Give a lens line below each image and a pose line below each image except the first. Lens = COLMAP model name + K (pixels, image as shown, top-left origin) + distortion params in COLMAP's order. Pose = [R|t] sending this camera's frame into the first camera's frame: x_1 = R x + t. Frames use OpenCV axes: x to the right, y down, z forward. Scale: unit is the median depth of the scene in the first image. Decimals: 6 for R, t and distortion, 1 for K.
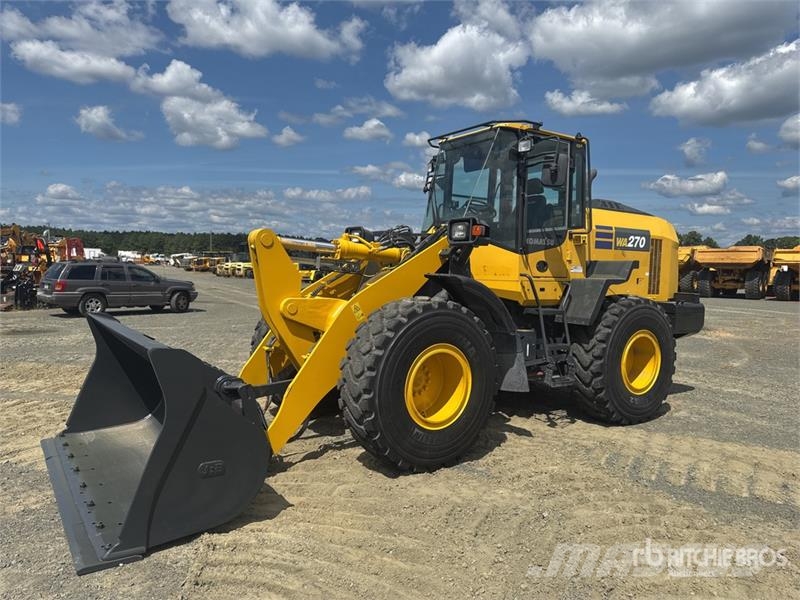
lens RADIAL K [[567.4, 0, 402.8], [0, 567.4, 302.6], [0, 0, 1]] dist [0.094100, -0.157803]
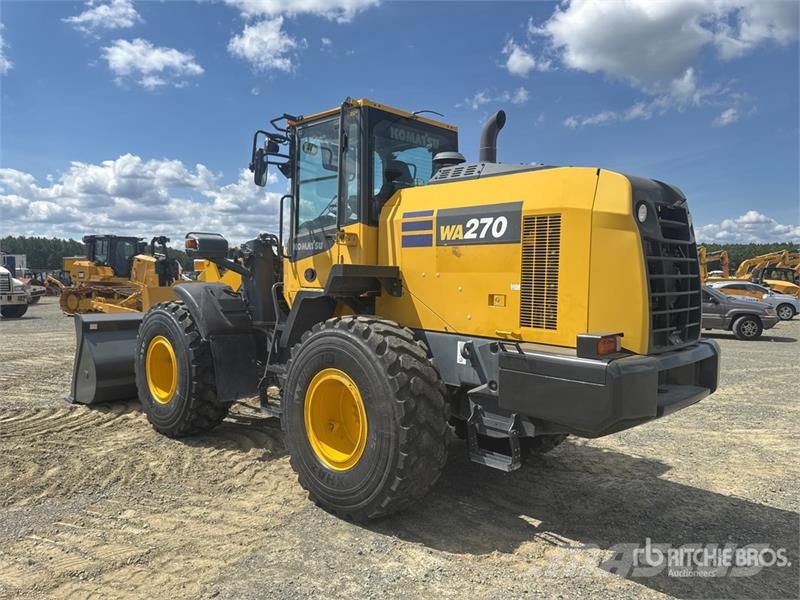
lens RADIAL K [[567.4, 0, 402.8], [0, 567.4, 302.6], [0, 0, 1]] dist [0.094100, -0.157803]
pose [[0.181688, 0.026285, -0.983005, 0.963995], [-0.069356, 0.997496, 0.013854, -0.038577], [0.980907, 0.065661, 0.183056, 0.860835]]
